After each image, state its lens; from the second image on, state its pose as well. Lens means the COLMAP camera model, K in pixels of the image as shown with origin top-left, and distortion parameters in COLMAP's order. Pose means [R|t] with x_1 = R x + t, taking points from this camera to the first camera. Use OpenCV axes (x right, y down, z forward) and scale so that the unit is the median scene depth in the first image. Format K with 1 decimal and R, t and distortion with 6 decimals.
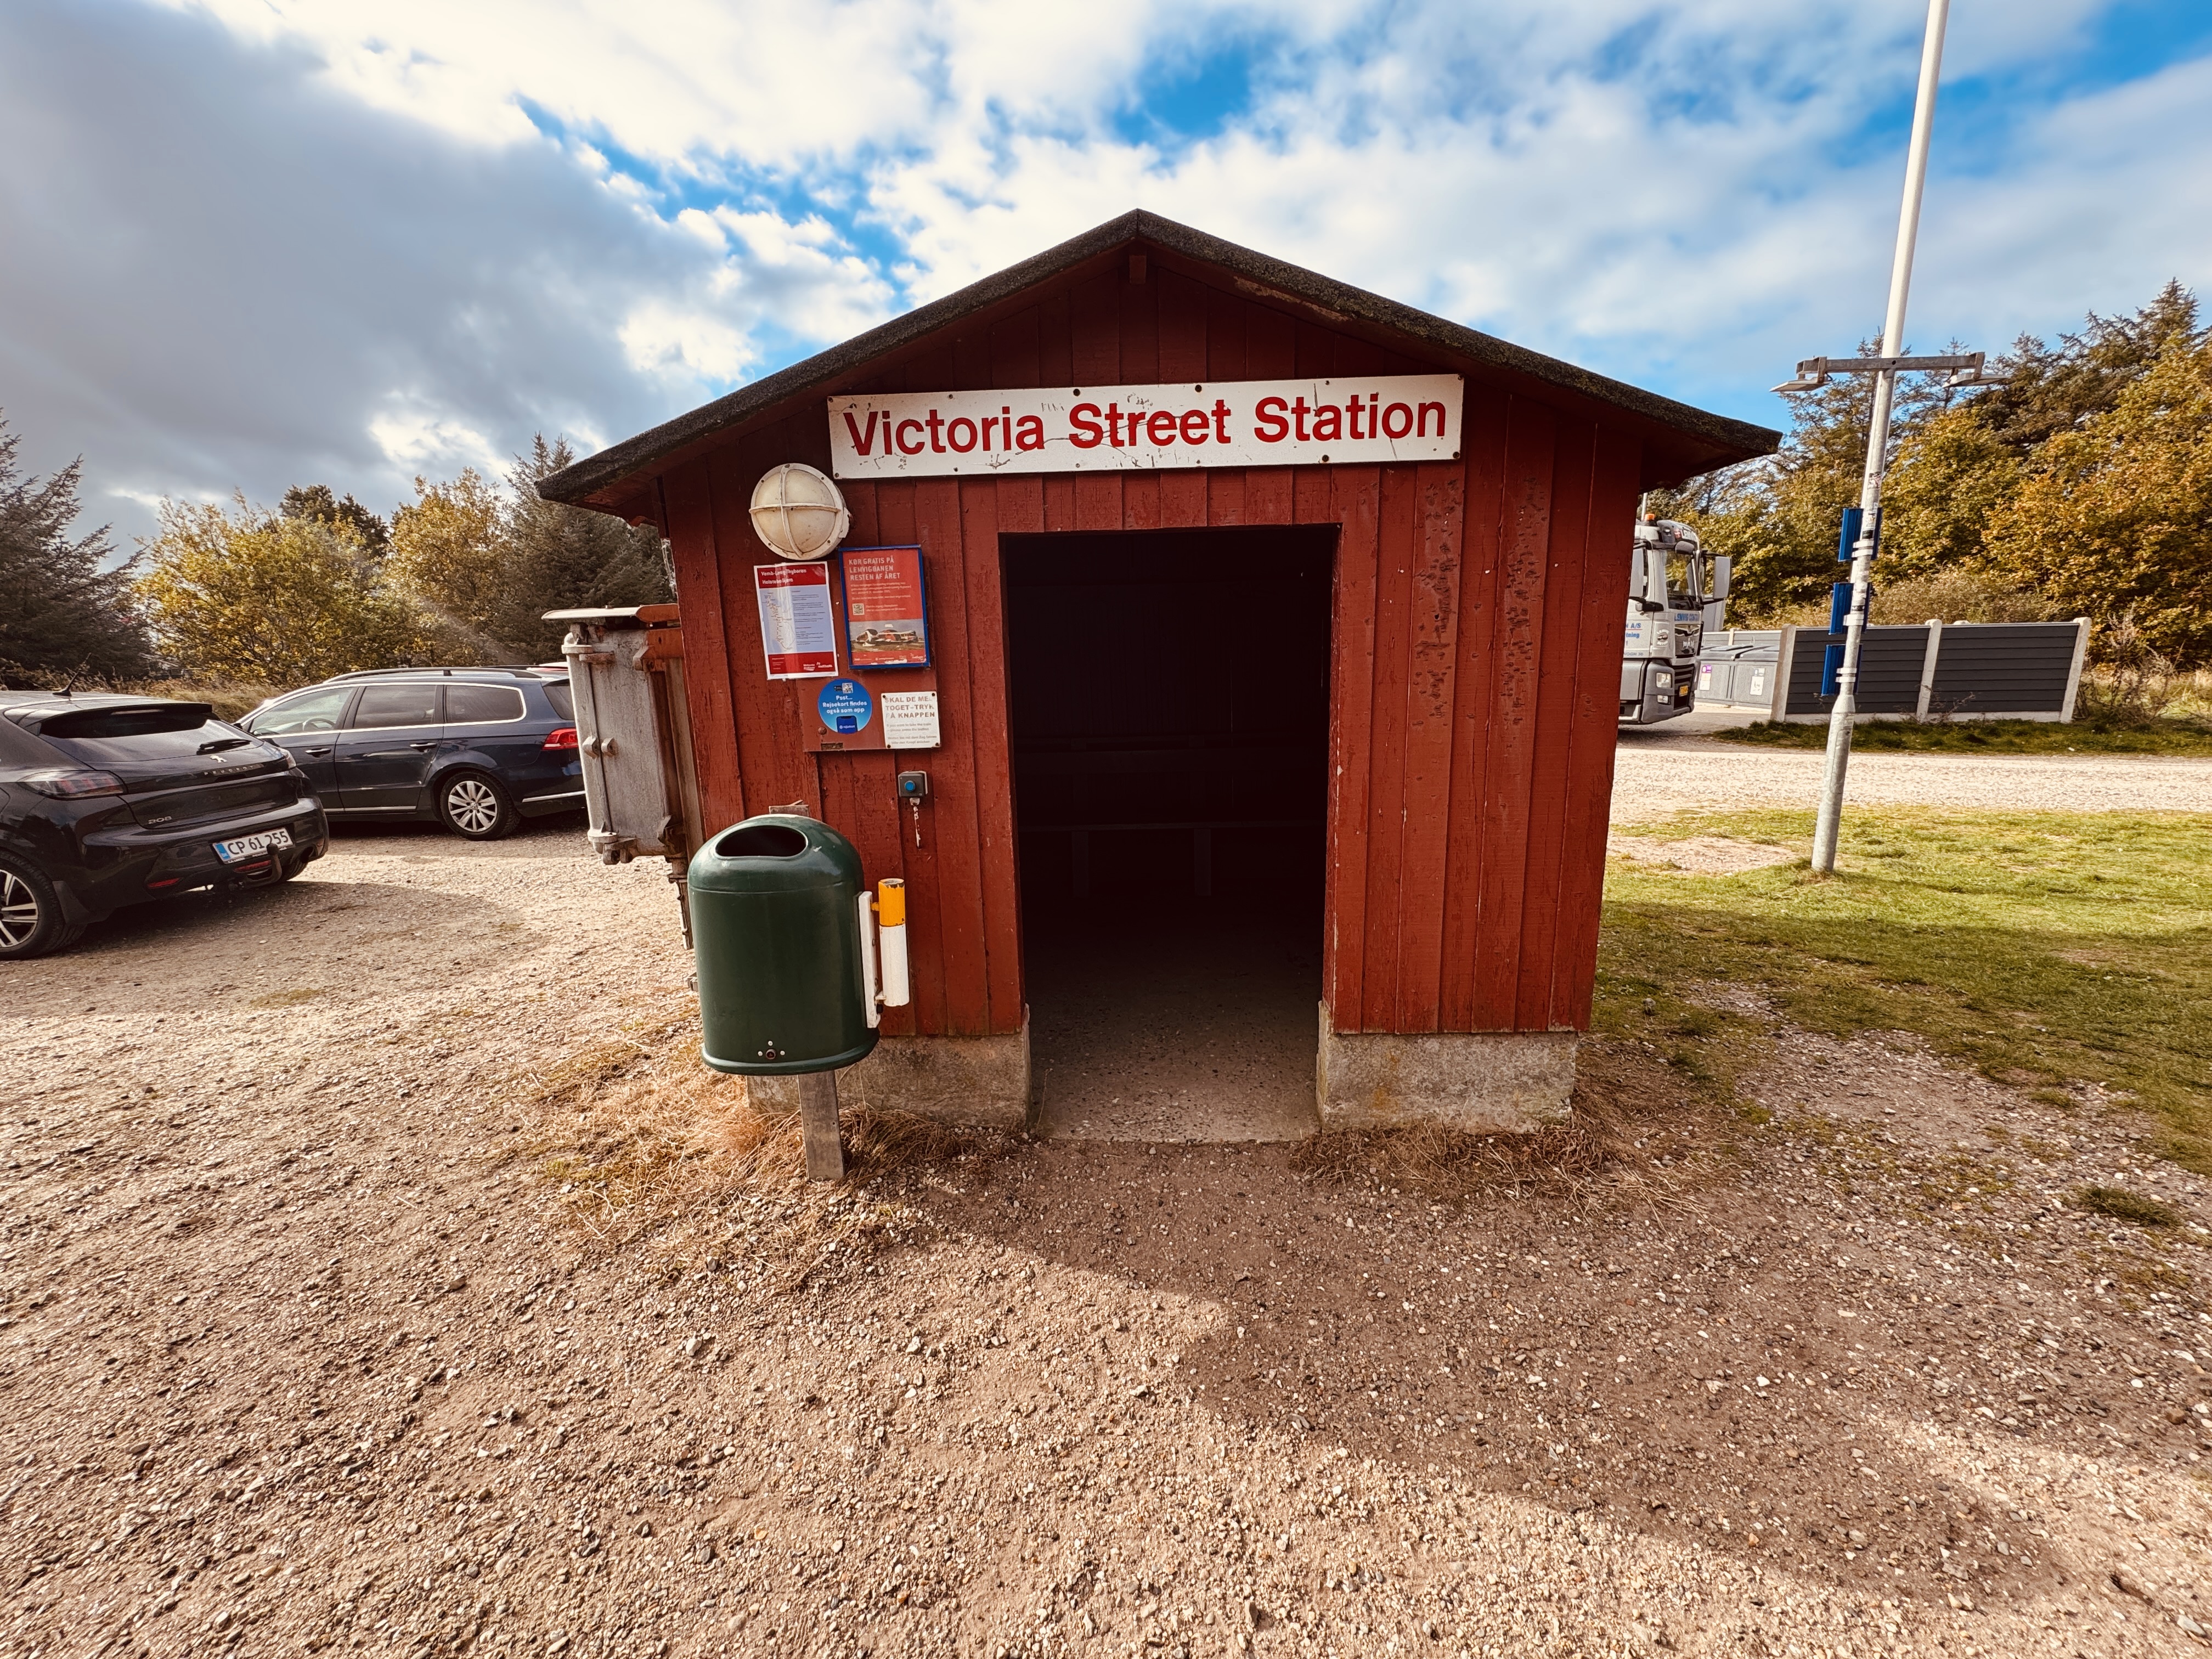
lens RADIAL K [[875.0, 0, 1106.2], [0, 875.0, 825.2], [0, 0, 1]] dist [-0.001401, 0.000082]
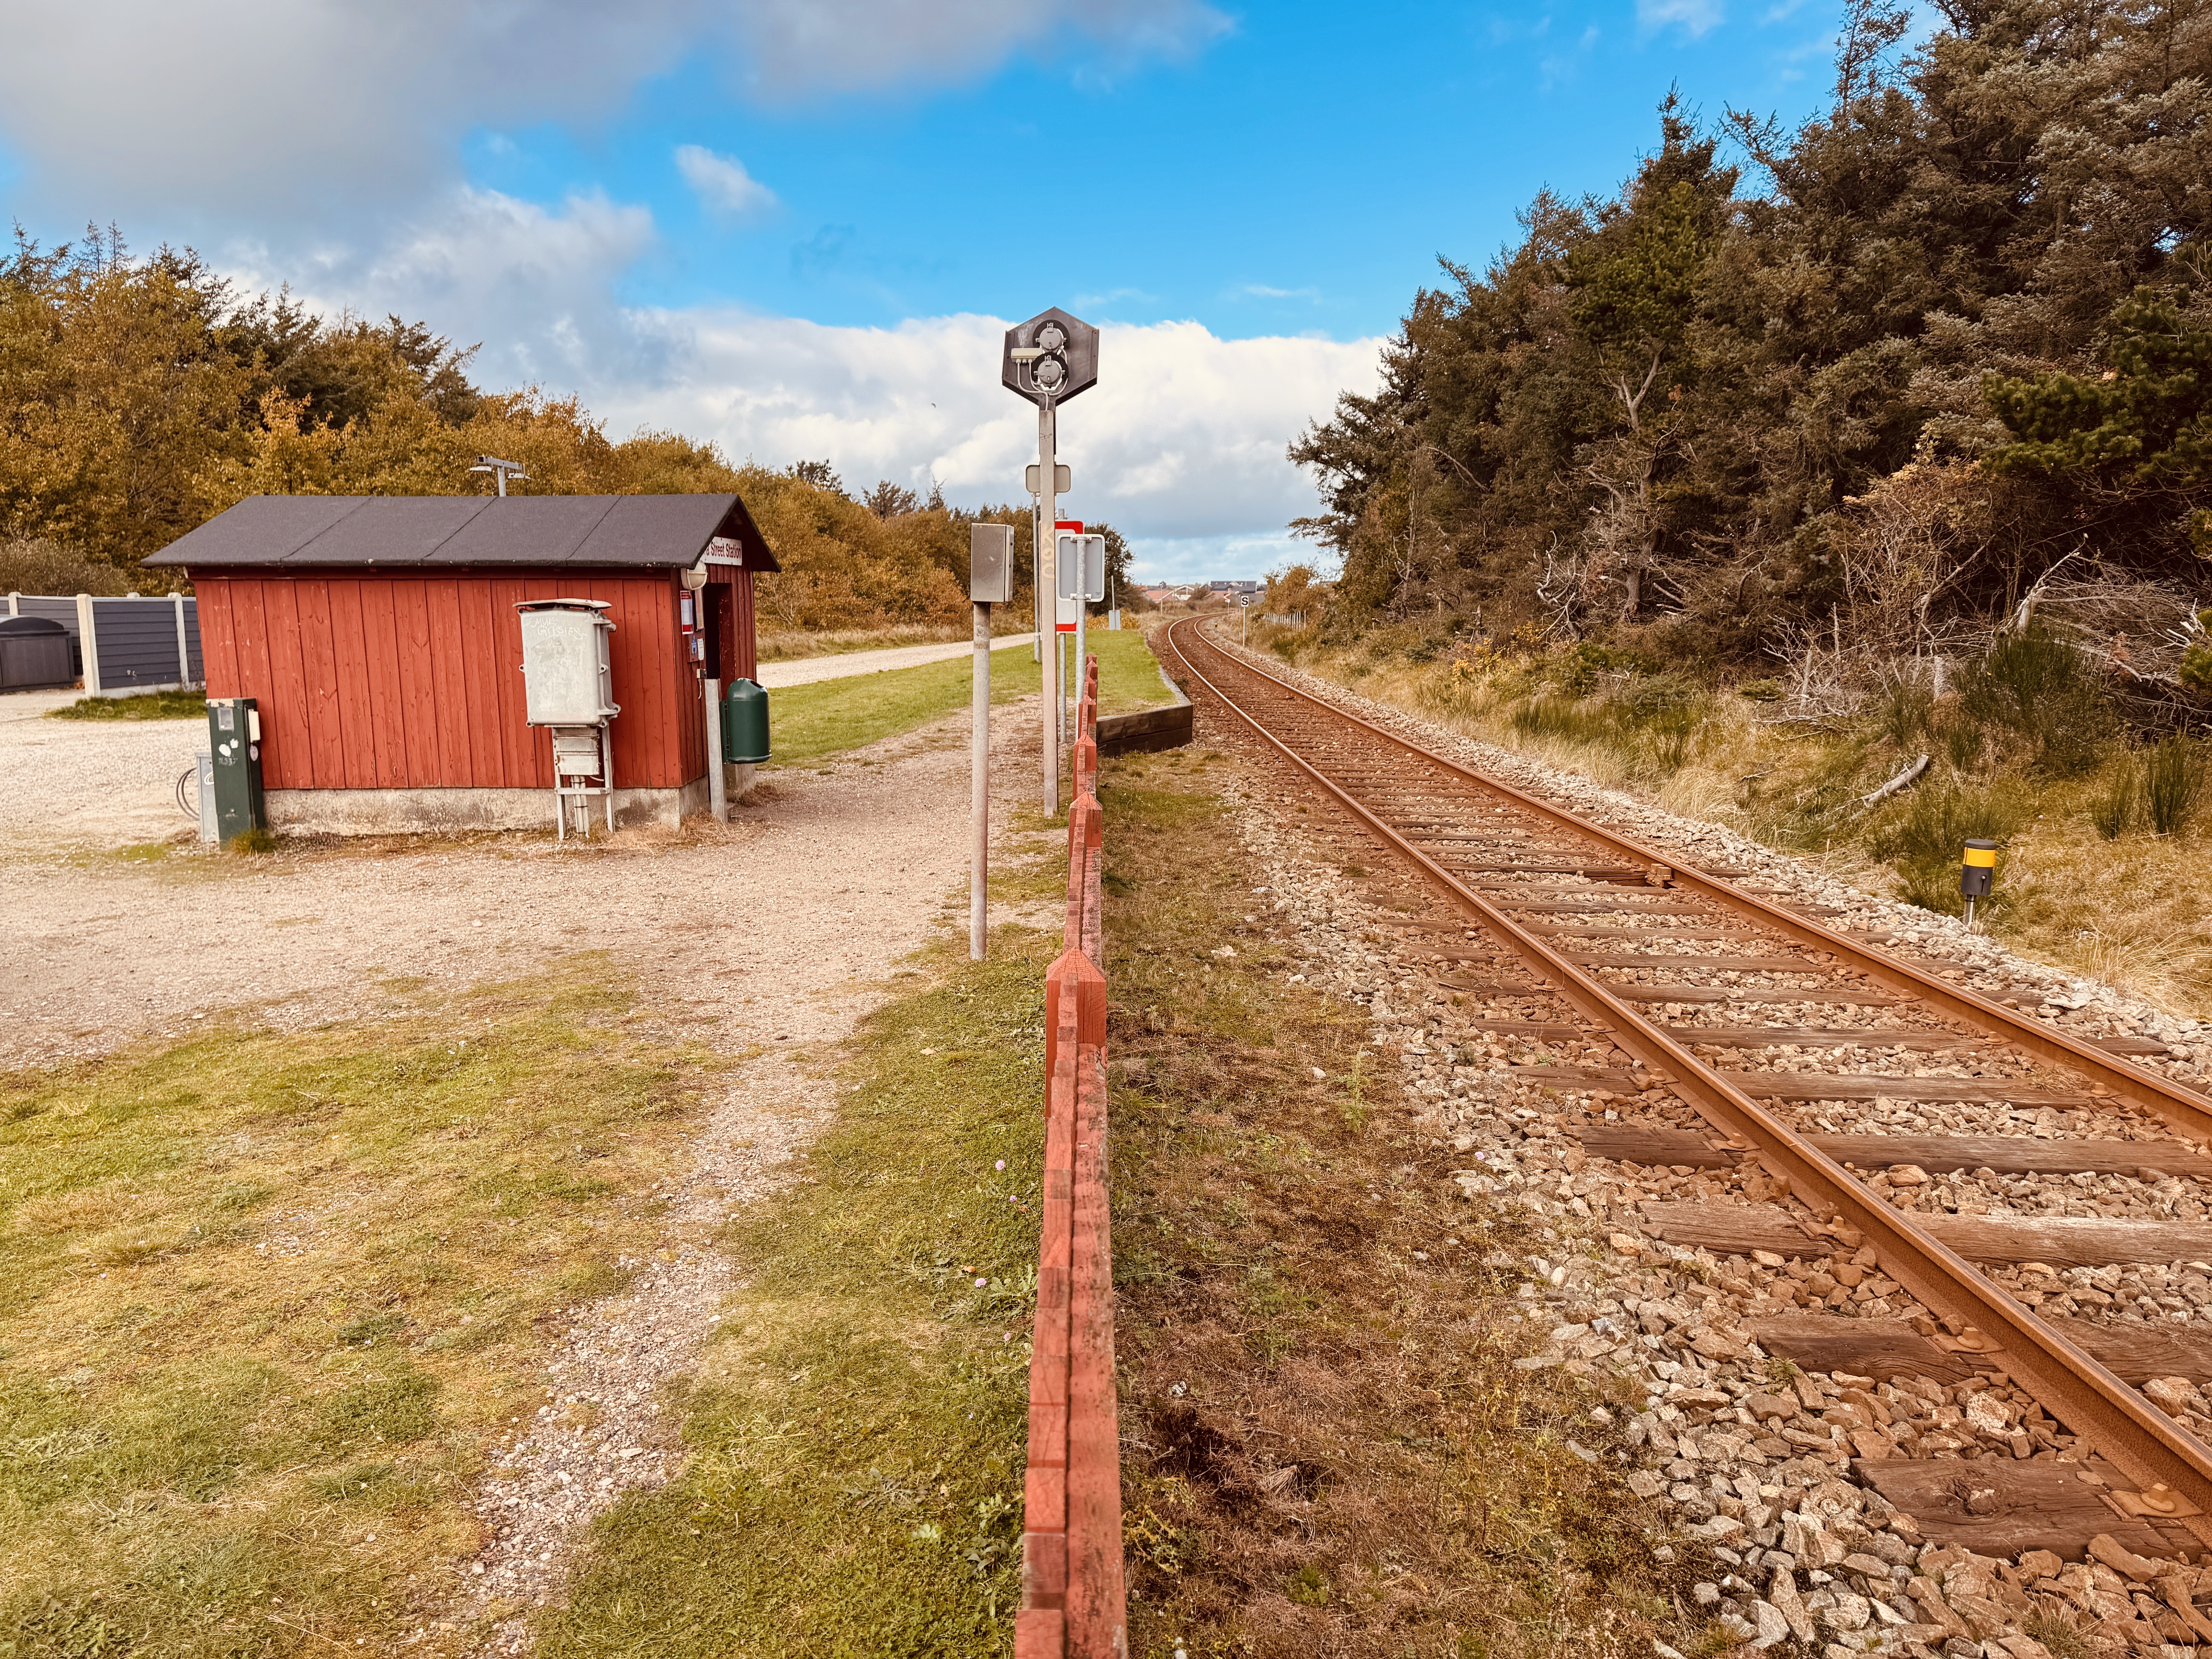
lens RADIAL K [[1542.9, 0, 1118.9], [0, 1542.9, 822.3], [0, 0, 1]] dist [0.110255, -0.140523]
pose [[-0.041093, -0.124687, 0.991345, -5.205223], [0.195789, 0.971942, 0.130363, 0.025891], [-0.979785, 0.199452, -0.015527, -0.077901]]
